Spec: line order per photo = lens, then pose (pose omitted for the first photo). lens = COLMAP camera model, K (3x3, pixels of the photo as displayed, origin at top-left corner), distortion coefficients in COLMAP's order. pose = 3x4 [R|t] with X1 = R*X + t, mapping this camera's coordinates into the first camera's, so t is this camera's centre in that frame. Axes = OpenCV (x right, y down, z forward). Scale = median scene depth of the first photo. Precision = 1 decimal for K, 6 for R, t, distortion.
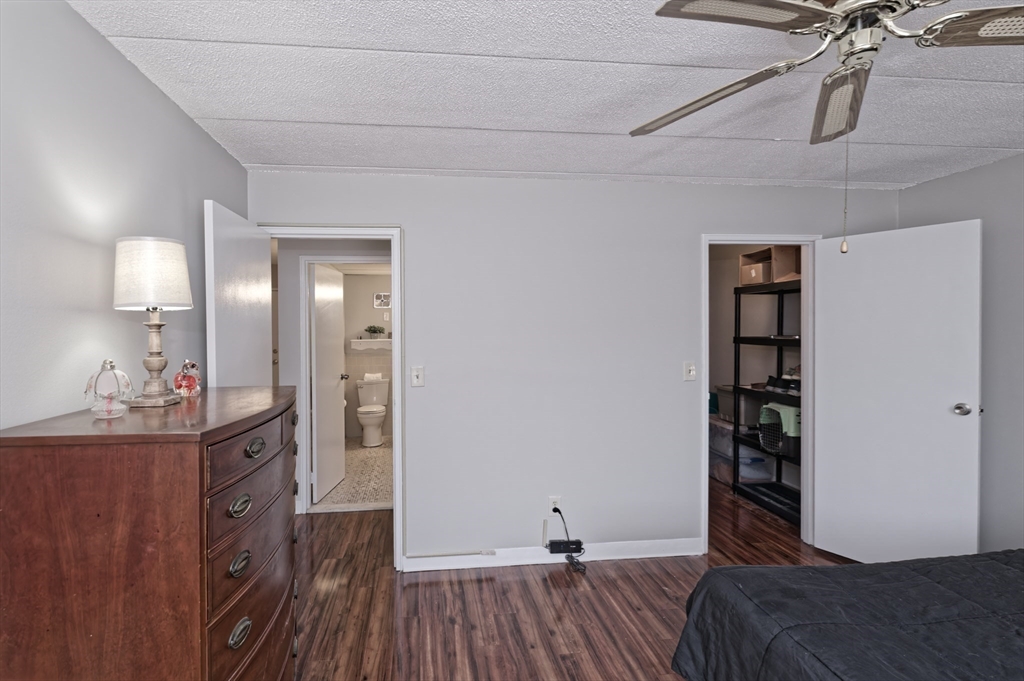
lens RADIAL K [[492.0, 0, 482.0], [0, 492.0, 333.3], [0, 0, 1]] dist [0.009711, -0.002471]
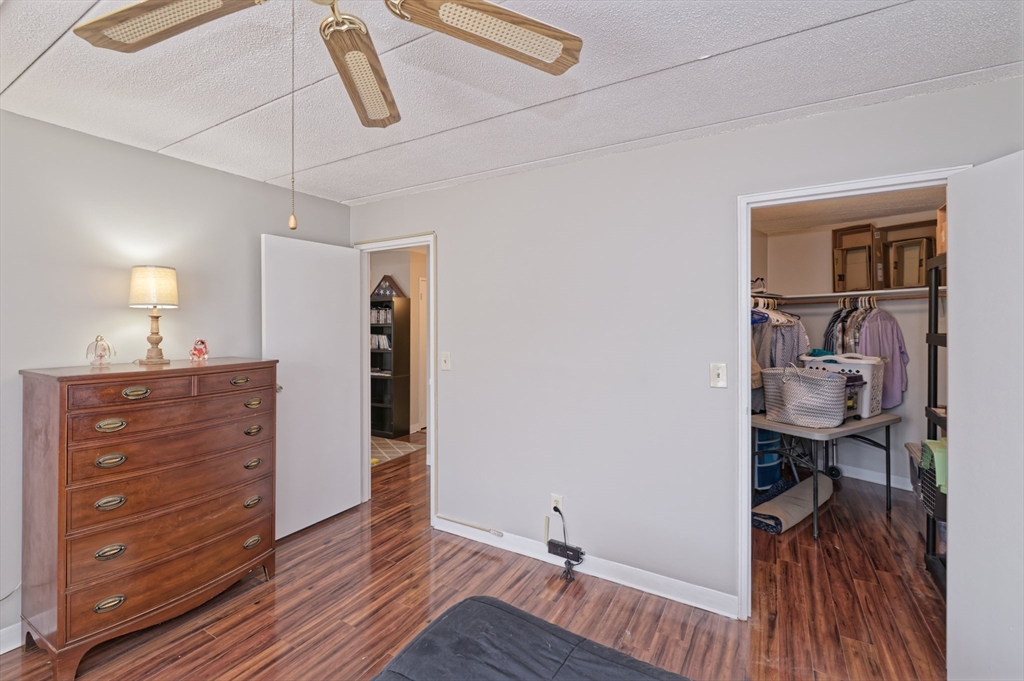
lens RADIAL K [[449.7, 0, 515.6], [0, 449.7, 321.4], [0, 0, 1]] dist [0.006583, -0.000885]
pose [[0.800991, 0.003574, -0.598666, 0.841110], [-0.009275, 0.999936, -0.006440, -0.000674], [0.598605, 0.010711, 0.800973, 0.340691]]
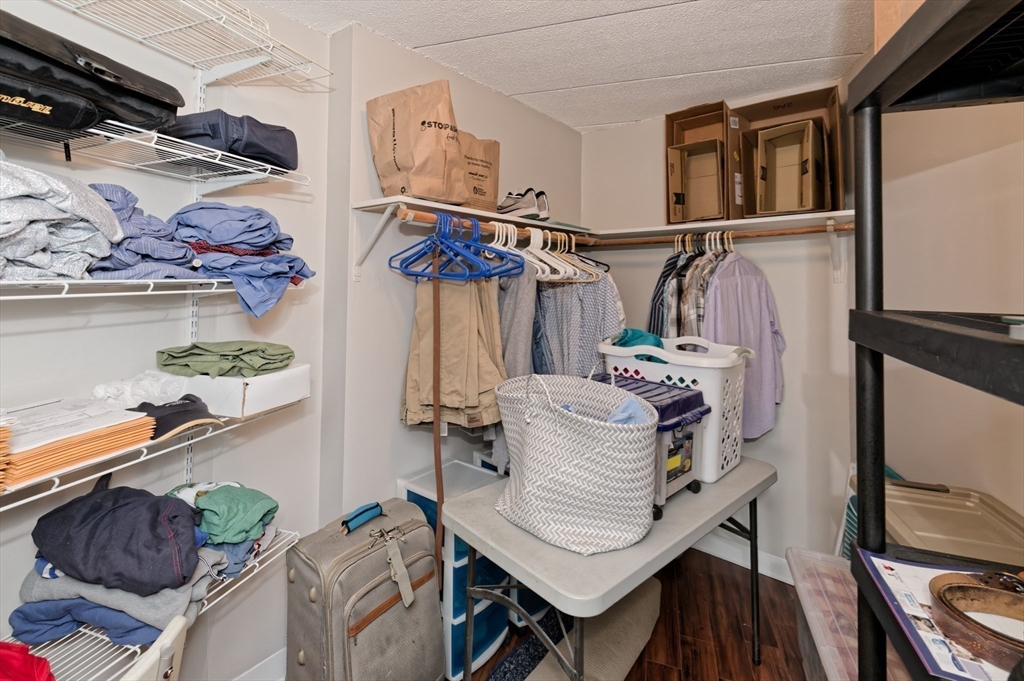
lens RADIAL K [[449.7, 0, 510.6], [0, 449.7, 264.4], [0, 0, 1]] dist [0.006583, -0.000885]
pose [[0.899963, -0.001741, -0.435962, 0.903902], [-0.015259, 0.999254, -0.035490, -0.008453], [0.435698, 0.038592, 0.899265, 1.497908]]
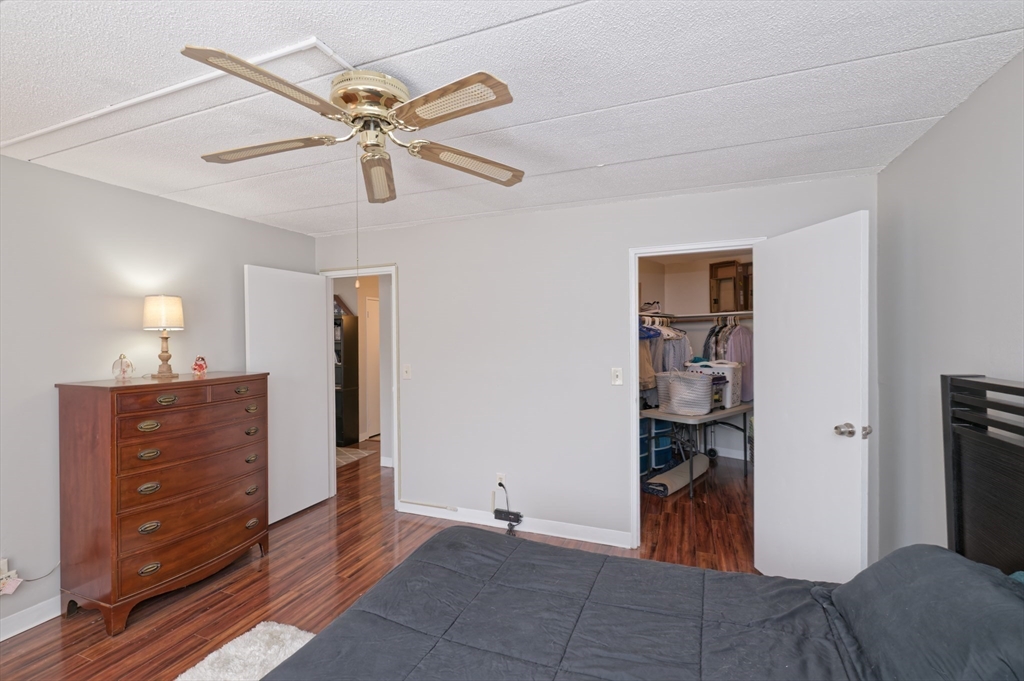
lens RADIAL K [[449.7, 0, 516.8], [0, 449.7, 338.0], [0, 0, 1]] dist [0.006583, -0.000885]
pose [[0.884886, -0.000128, -0.465808, 0.978110], [-0.000105, 1.000000, -0.000474, -0.009573], [0.465808, 0.000469, 0.884886, 0.033101]]
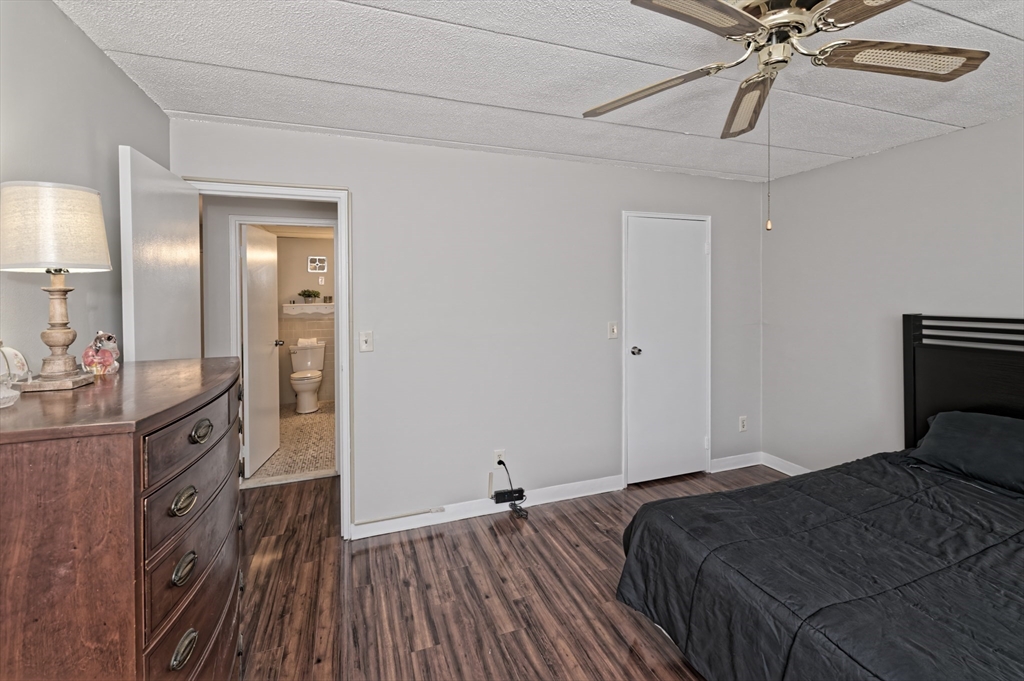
lens RADIAL K [[449.7, 0, 515.9], [0, 449.7, 296.5], [0, 0, 1]] dist [0.006583, -0.000885]
pose [[0.971290, -0.002402, 0.237886, -0.067753], [0.002352, 0.999997, 0.000496, -0.003369], [-0.237886, 0.000078, 0.971293, 0.058165]]
